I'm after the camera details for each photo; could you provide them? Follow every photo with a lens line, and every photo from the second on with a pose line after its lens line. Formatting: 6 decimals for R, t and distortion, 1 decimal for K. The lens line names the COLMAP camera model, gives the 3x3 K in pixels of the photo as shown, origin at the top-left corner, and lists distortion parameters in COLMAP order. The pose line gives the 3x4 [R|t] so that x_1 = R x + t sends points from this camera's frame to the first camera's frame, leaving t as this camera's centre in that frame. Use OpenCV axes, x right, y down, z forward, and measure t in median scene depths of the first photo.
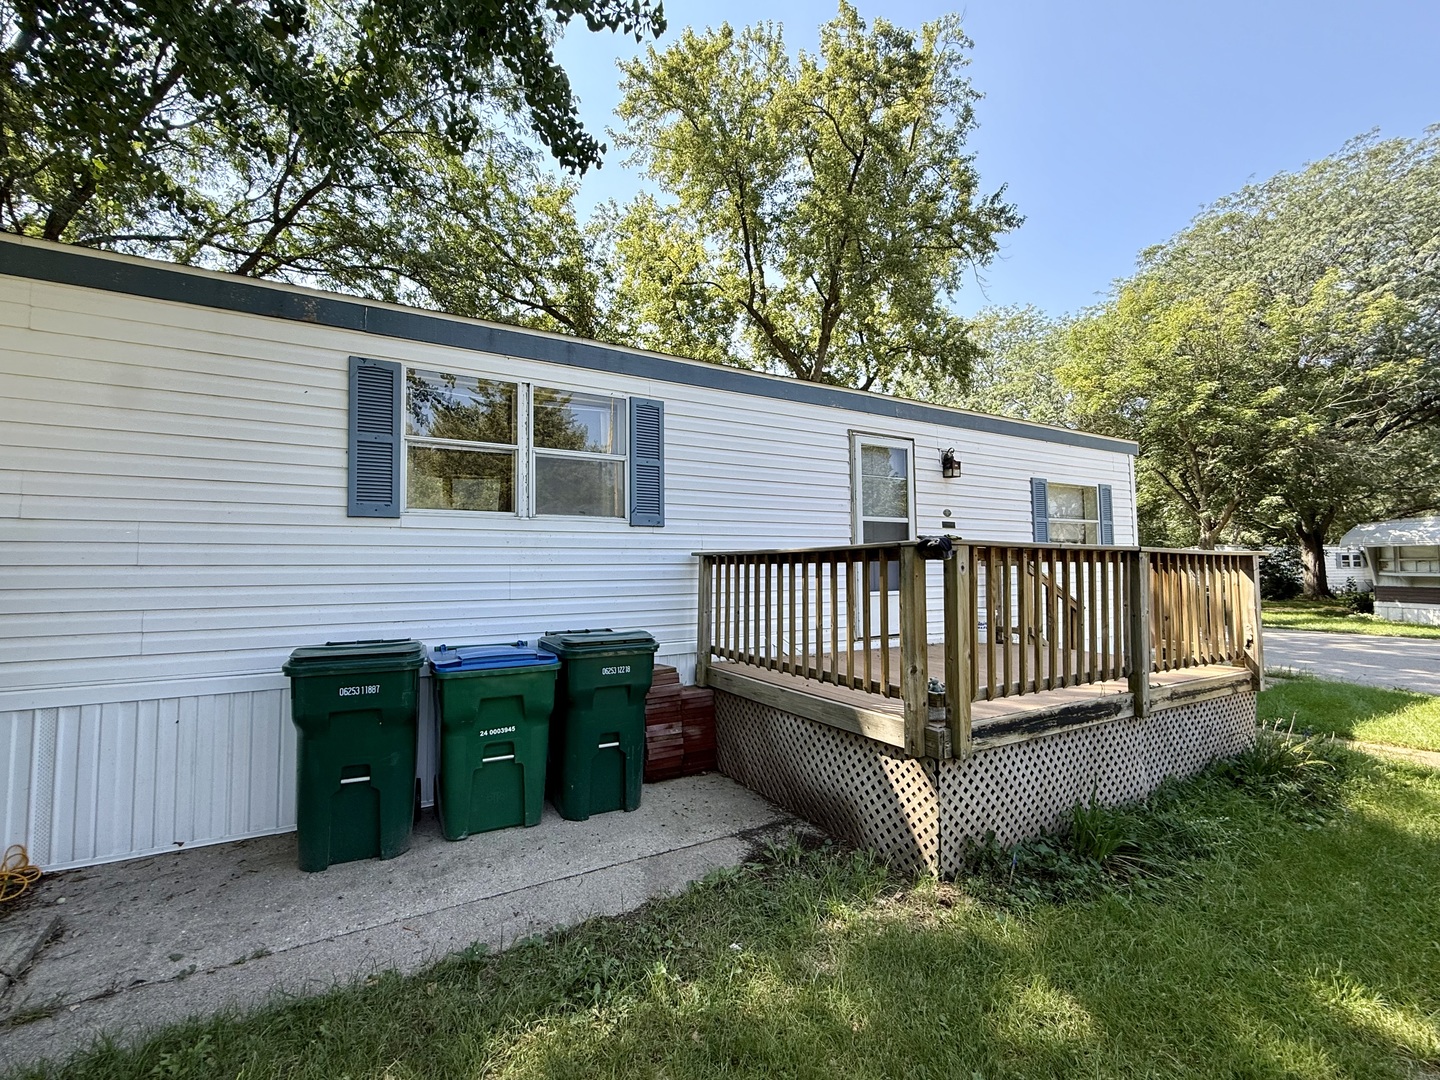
lens RADIAL K [[619.4, 0, 717.3], [0, 619.4, 545.6], [0, 0, 1]] dist [0.000869, 0.000052]
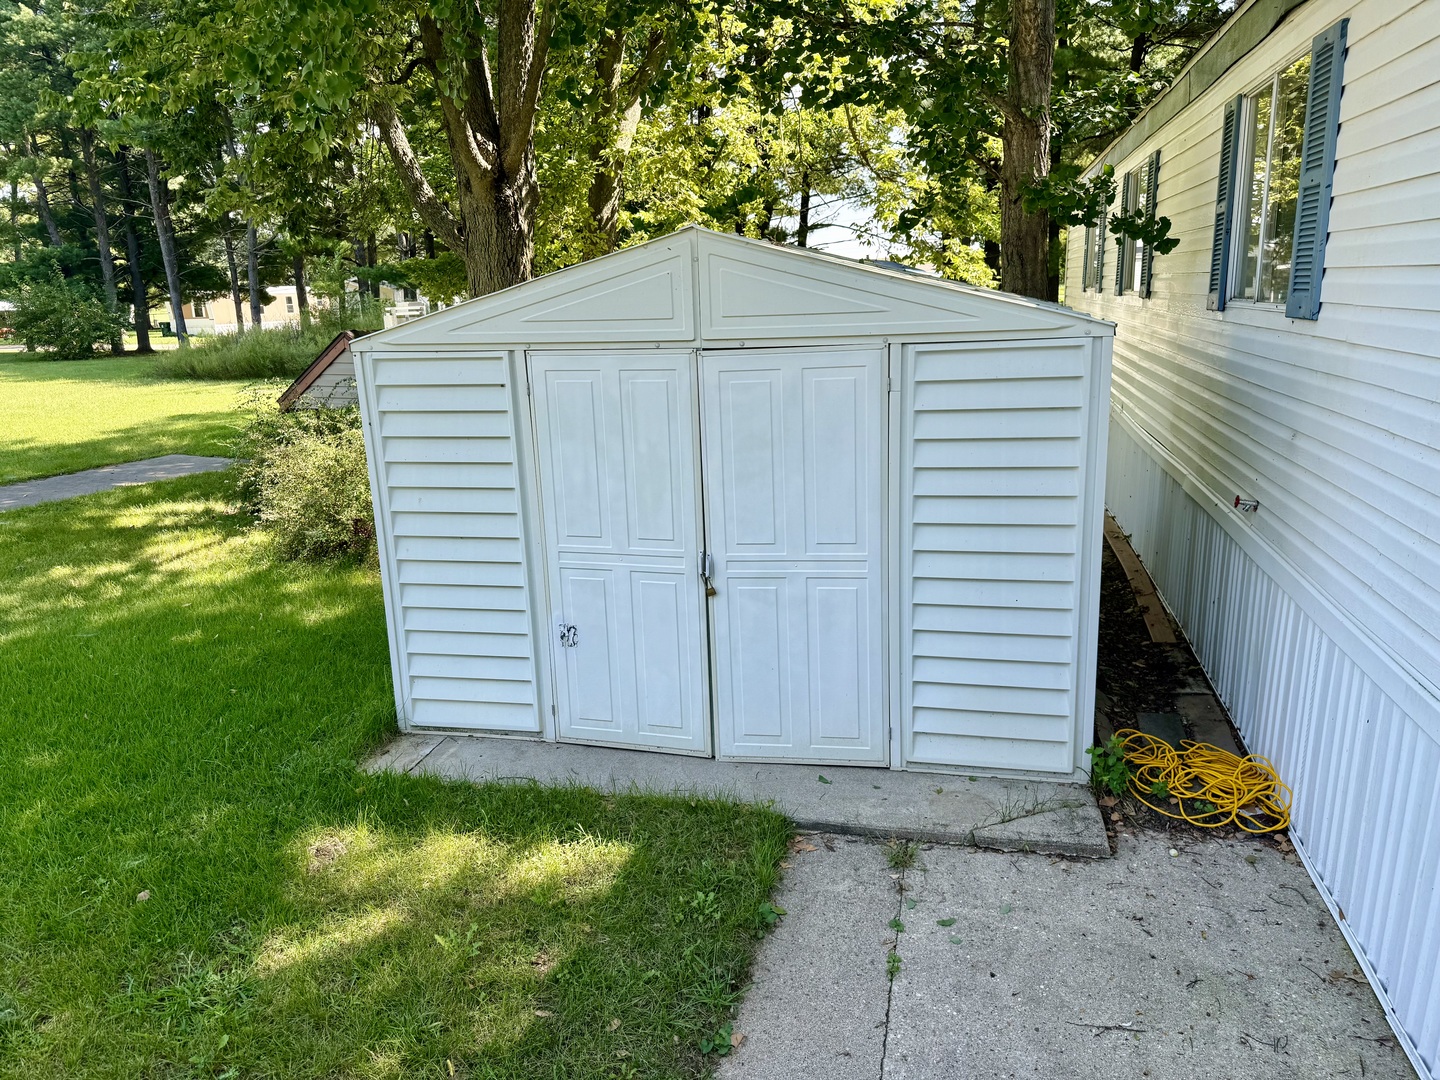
lens RADIAL K [[1016.8, 0, 718.9], [0, 1016.8, 531.0], [0, 0, 1]] dist [0.051439, -0.000974]
pose [[-0.696287, 0.200559, -0.689174, 0.128483], [0.072035, 0.974847, 0.210915, -0.111393], [0.714140, 0.097212, -0.693220, 1.125569]]
